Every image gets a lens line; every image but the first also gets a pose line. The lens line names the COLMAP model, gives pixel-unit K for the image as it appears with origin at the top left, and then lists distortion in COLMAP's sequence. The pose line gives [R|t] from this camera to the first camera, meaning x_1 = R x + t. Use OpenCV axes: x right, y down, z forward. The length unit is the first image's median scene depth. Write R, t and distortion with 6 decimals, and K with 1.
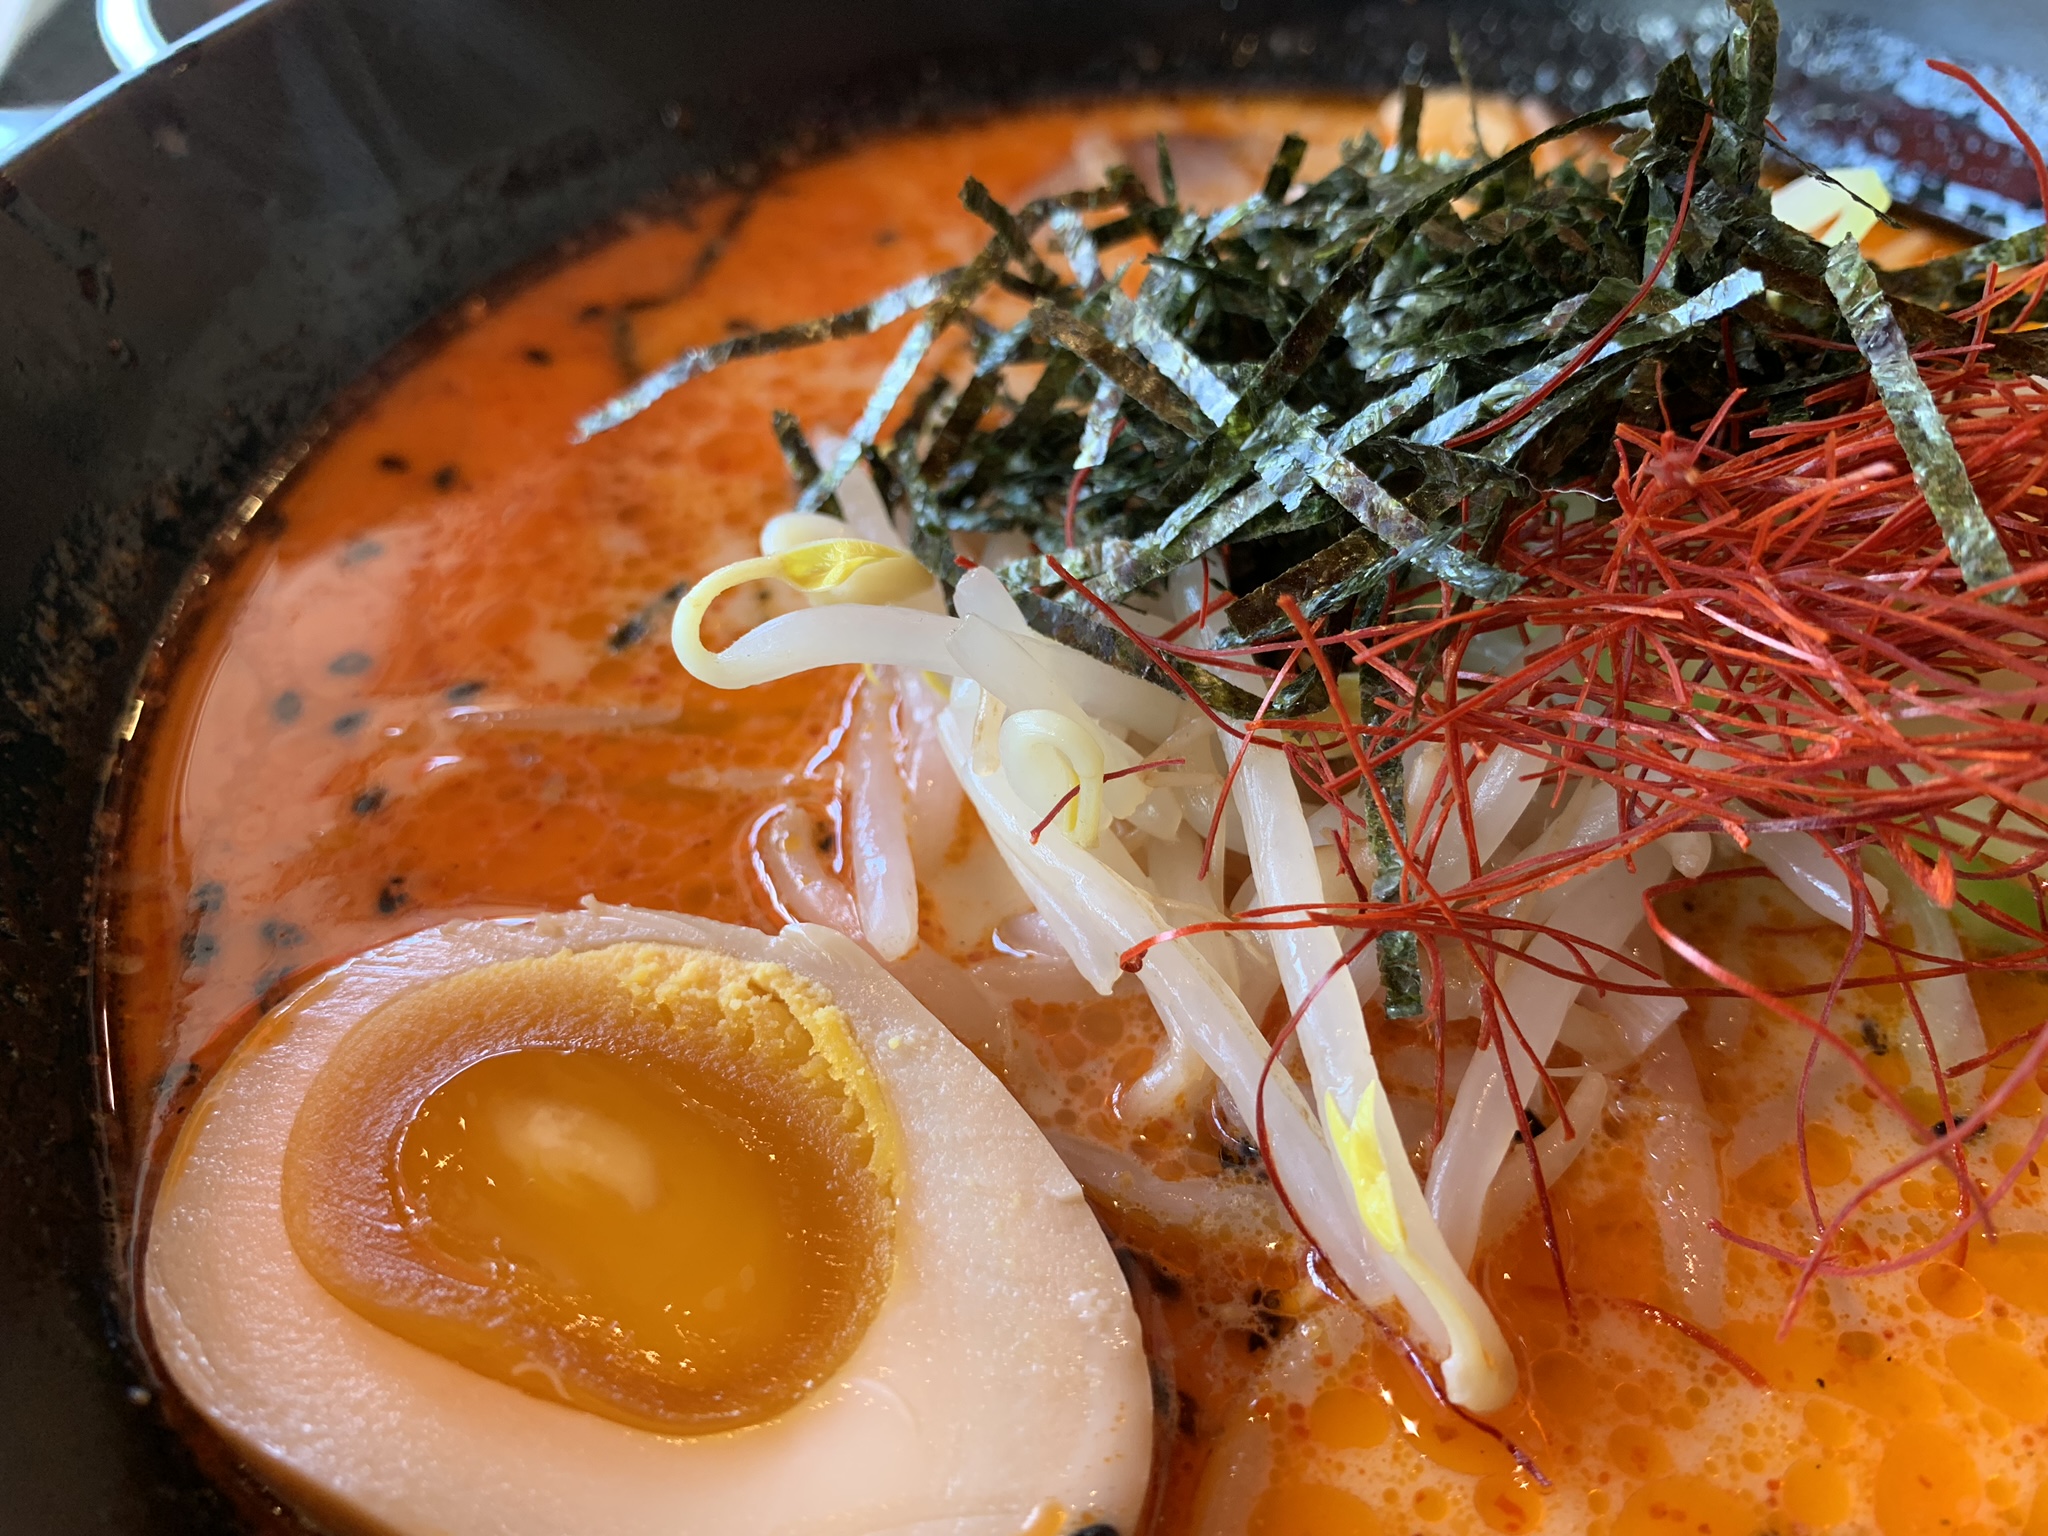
lens RADIAL K [[1680.0, 0, 1027.1], [0, 1680.0, 770.6], [0, 0, 1]] dist [-0.016703, -0.004229]
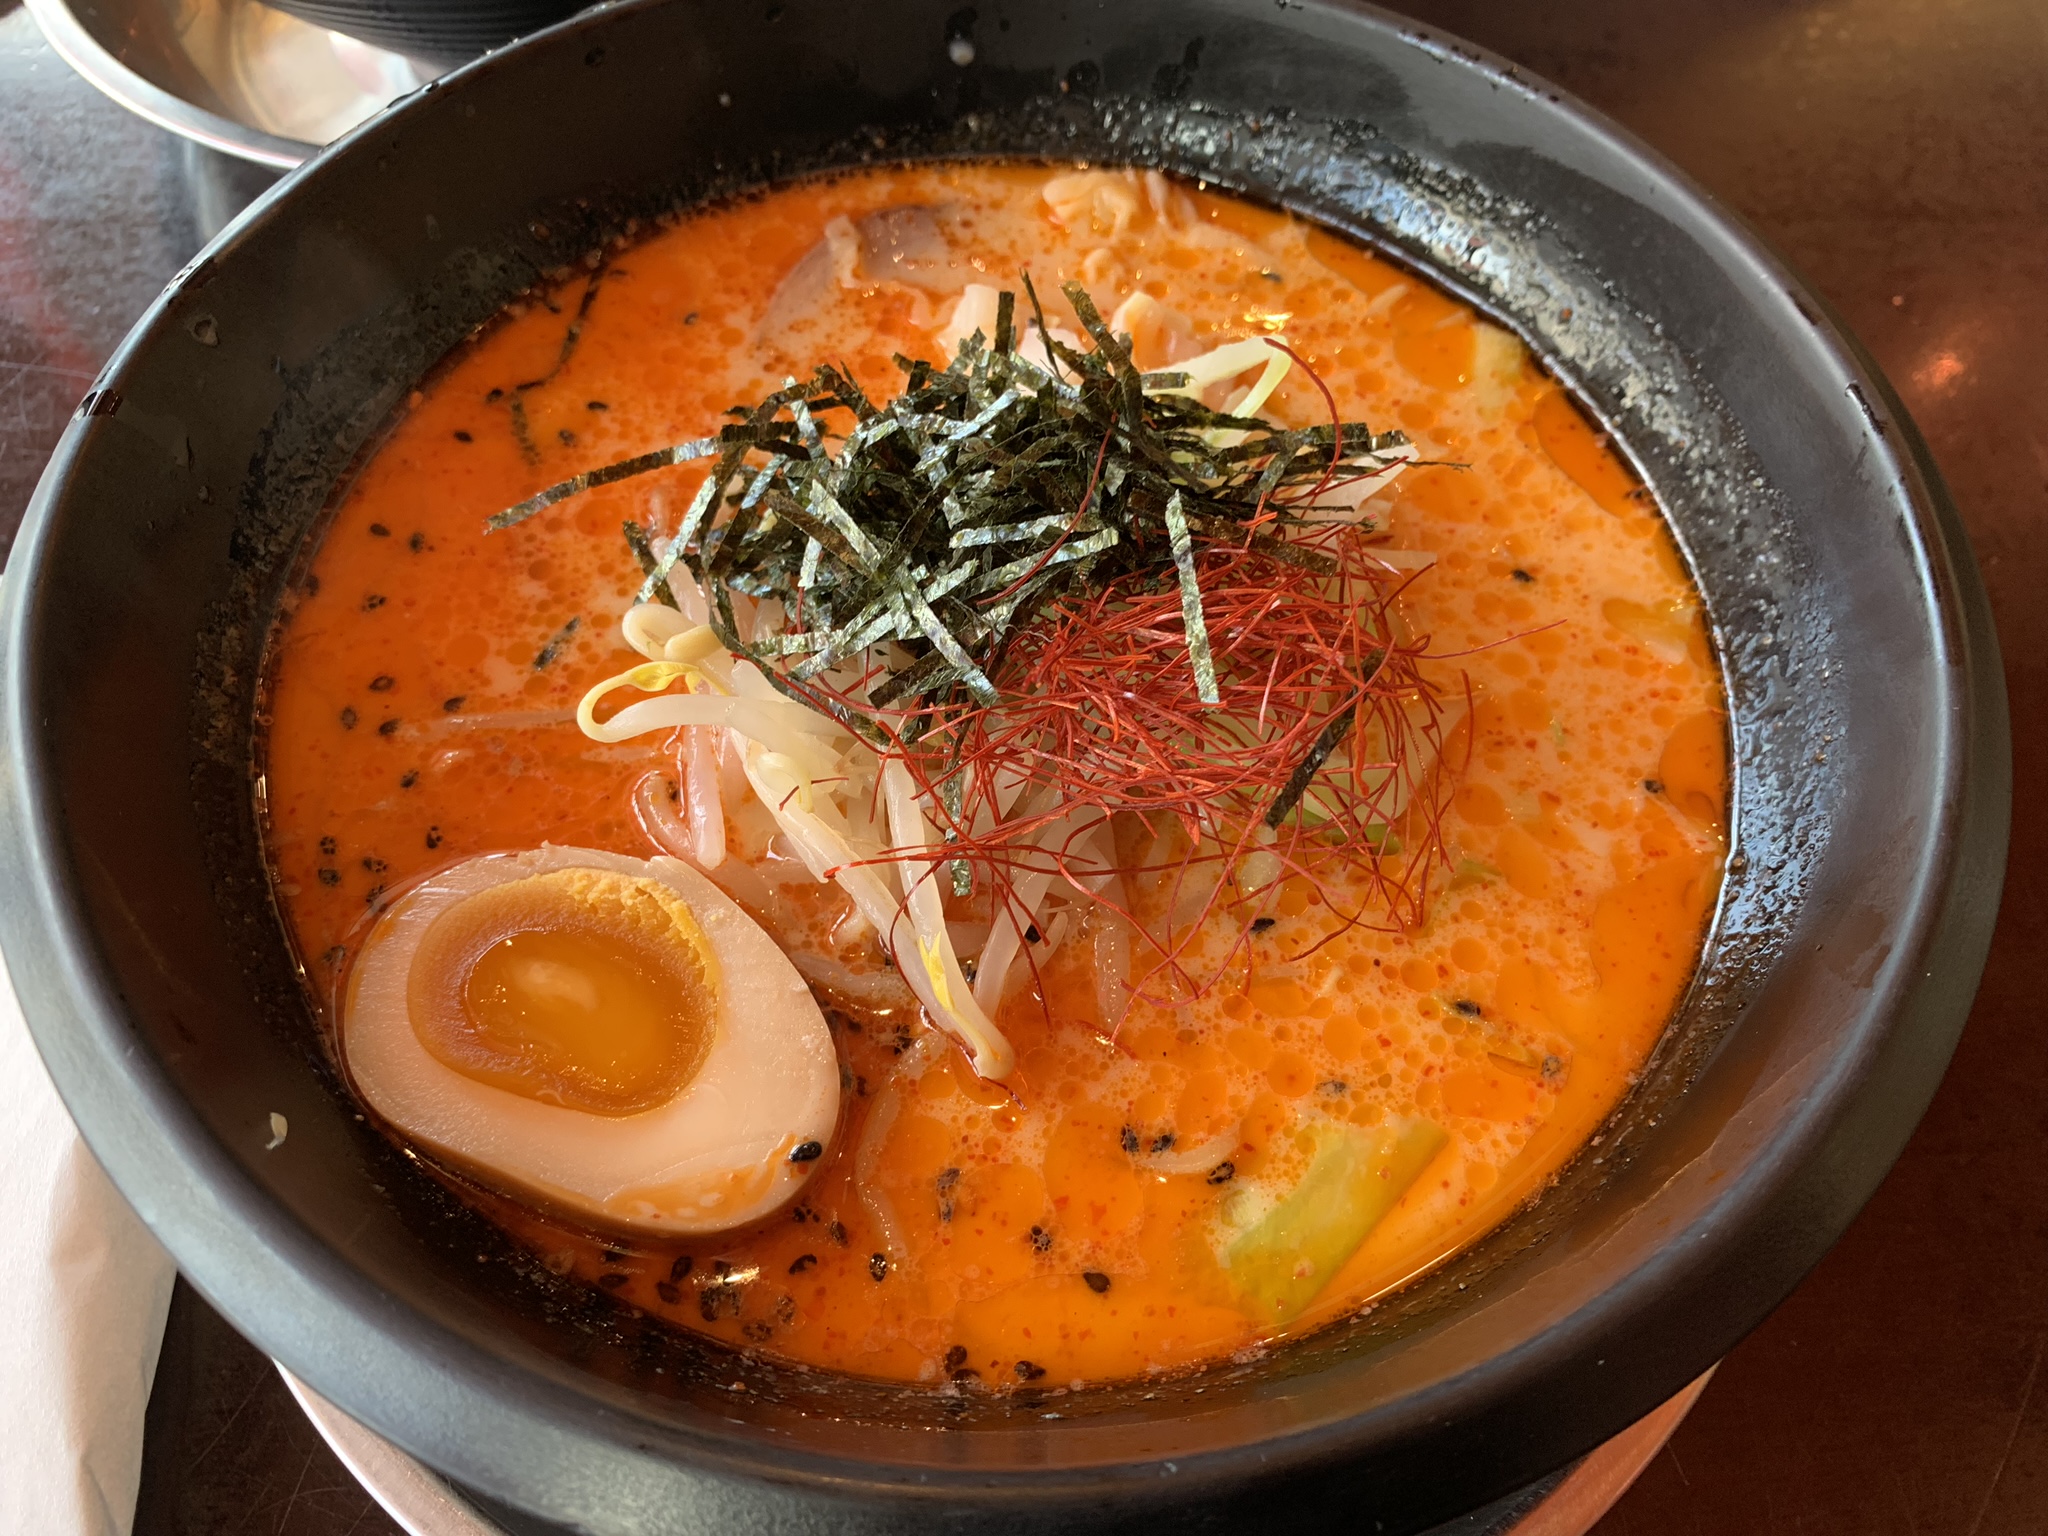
lens RADIAL K [[1557.6, 0, 1023.1], [0, 1557.6, 768.4], [0, 0, 1]] dist [0.045228, -0.020137]
pose [[0.996896, -0.049703, 0.061052, 0.181322], [0.036082, 0.977719, 0.206792, -0.375717], [-0.069970, -0.203947, 0.976478, -0.784713]]
